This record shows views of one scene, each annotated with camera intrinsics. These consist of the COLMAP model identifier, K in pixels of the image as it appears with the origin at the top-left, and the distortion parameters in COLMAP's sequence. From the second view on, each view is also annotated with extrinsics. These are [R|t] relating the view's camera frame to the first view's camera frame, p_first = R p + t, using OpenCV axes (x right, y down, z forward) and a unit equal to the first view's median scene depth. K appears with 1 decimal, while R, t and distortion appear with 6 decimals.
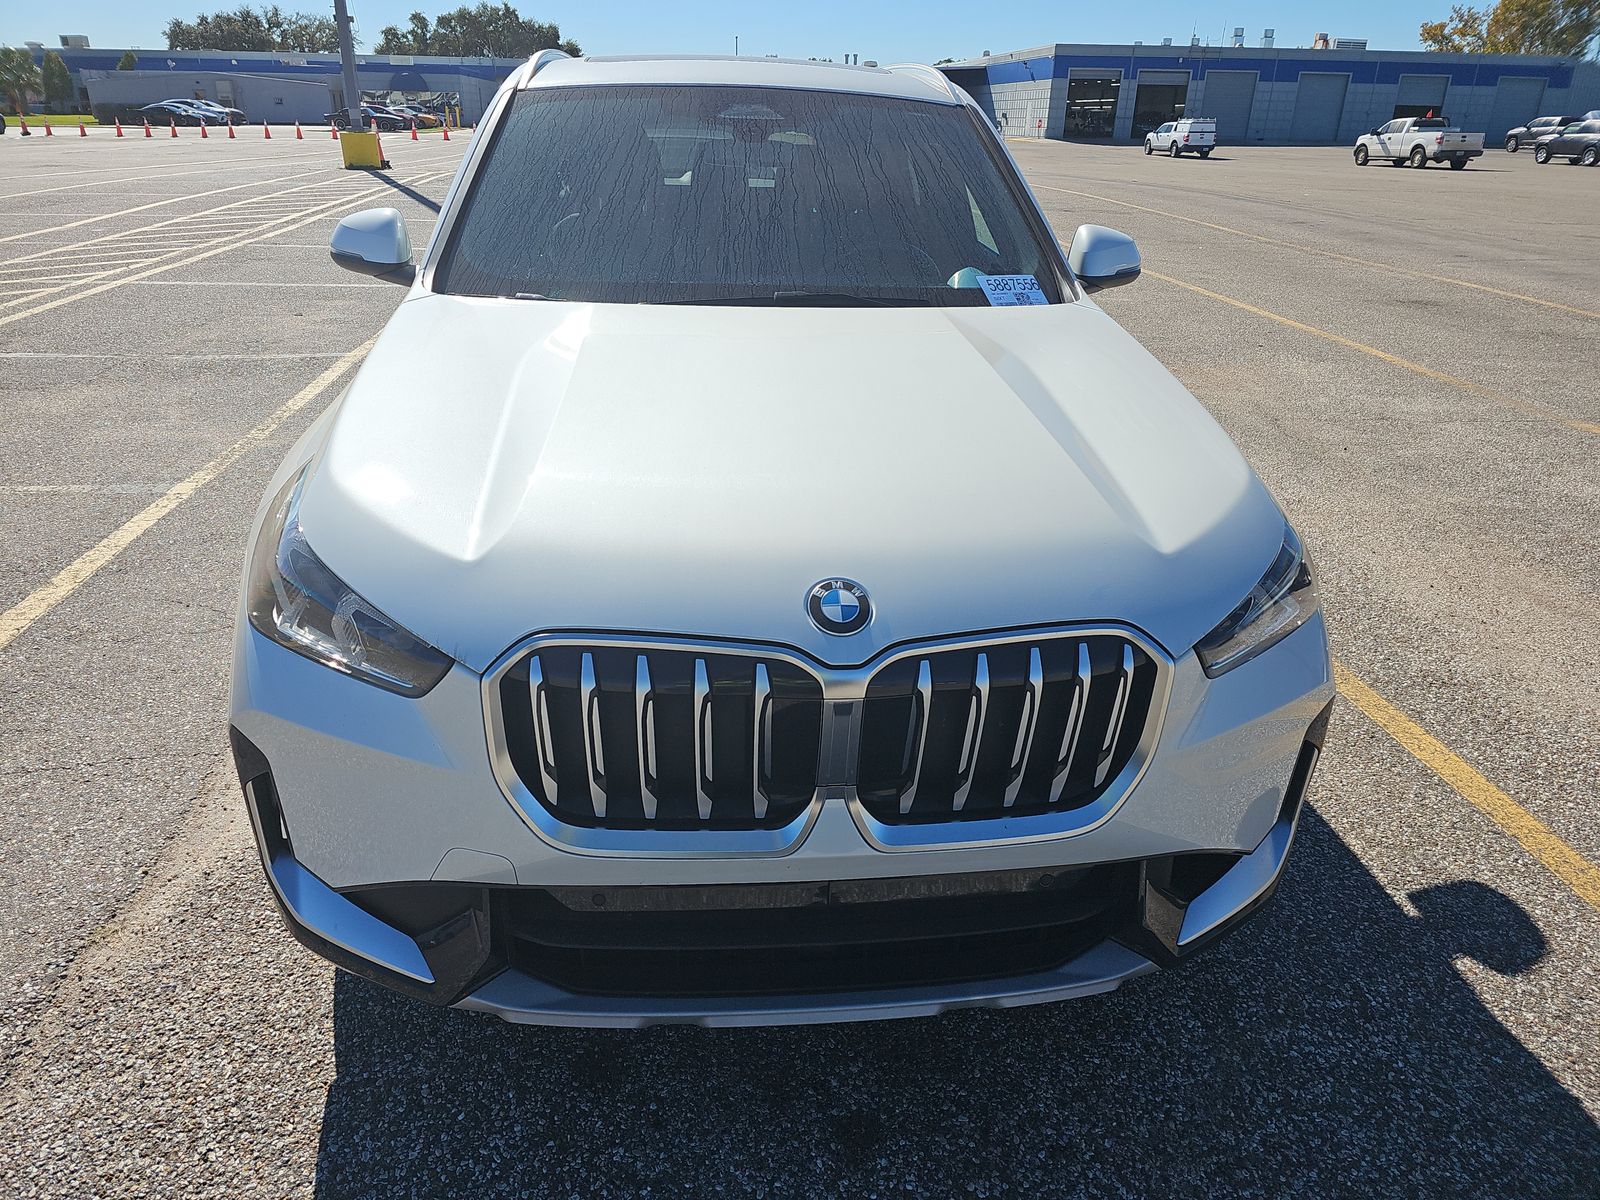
lens RADIAL K [[1035.6, 0, 792.4], [0, 1035.6, 581.8], [0, 0, 1]] dist [0.057334, -0.054576]
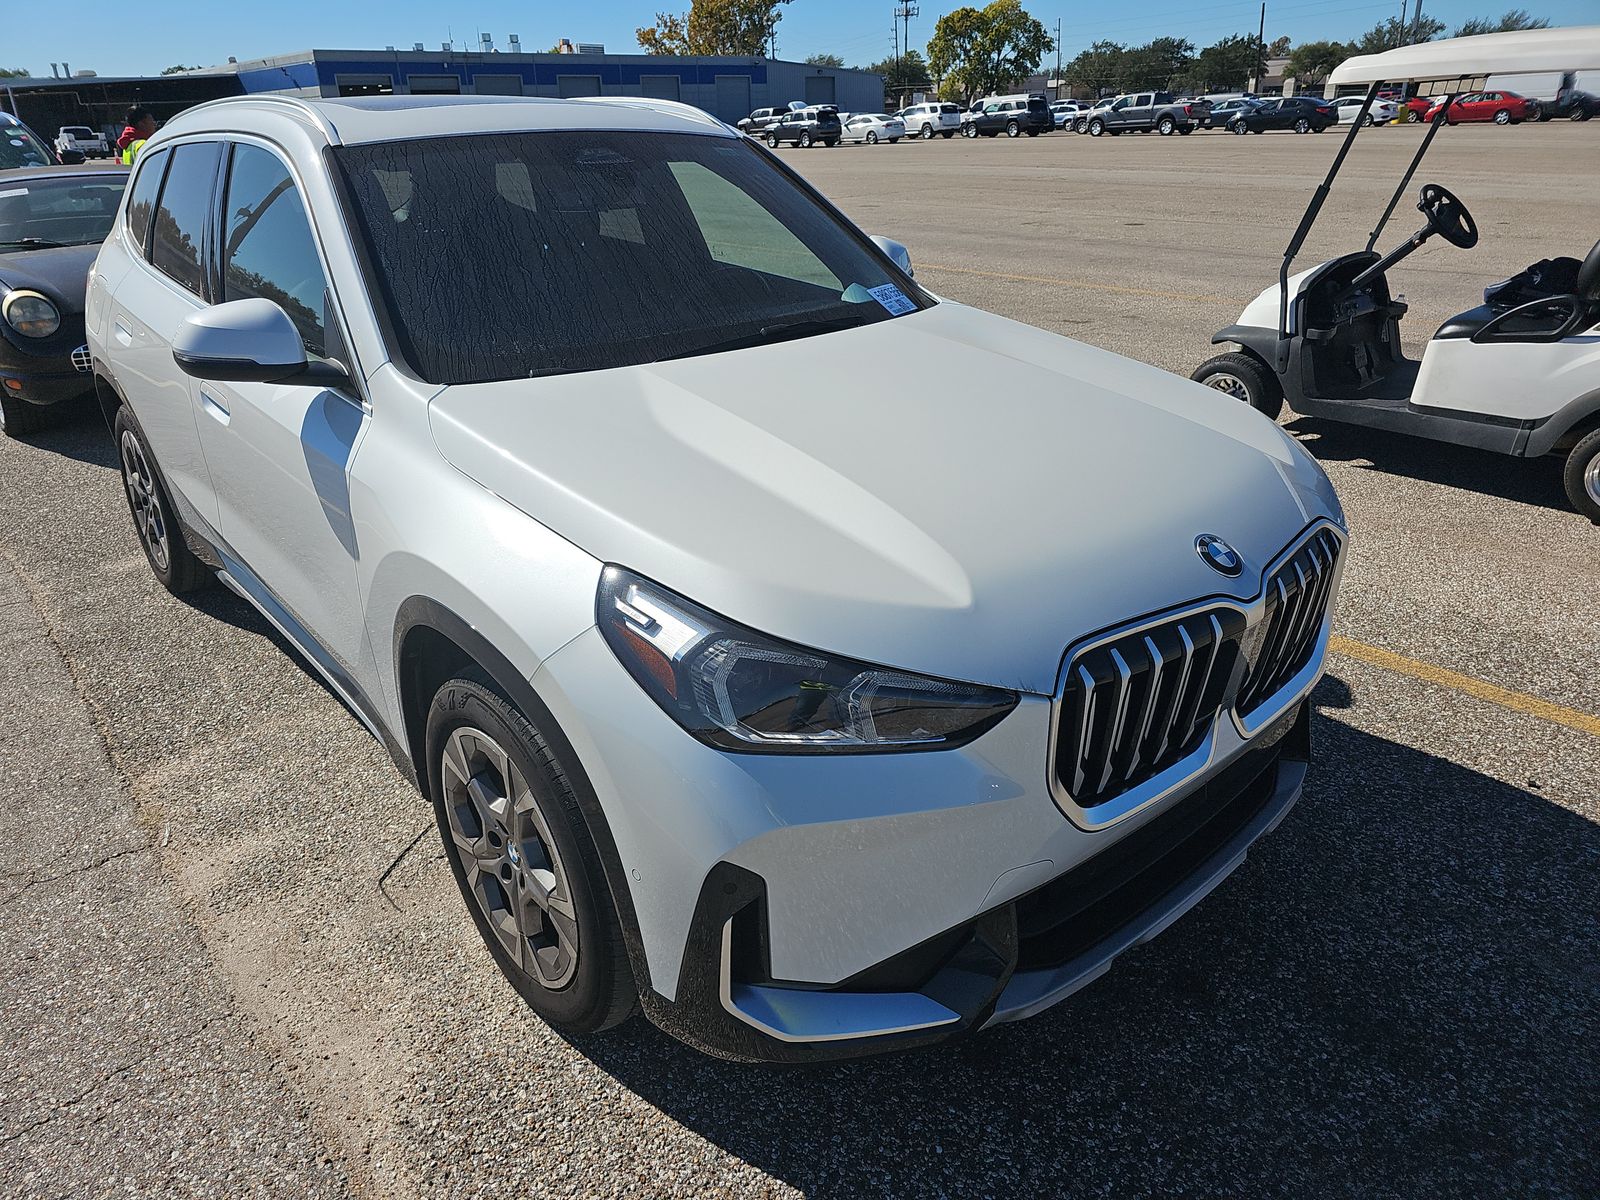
lens RADIAL K [[1035.6, 0, 792.4], [0, 1035.6, 581.8], [0, 0, 1]] dist [0.057334, -0.054576]
pose [[0.820481, -0.267208, 0.505381, -0.836554], [0.269241, 0.960473, 0.070717, -0.141827], [-0.504301, 0.078048, 0.859994, 0.151223]]
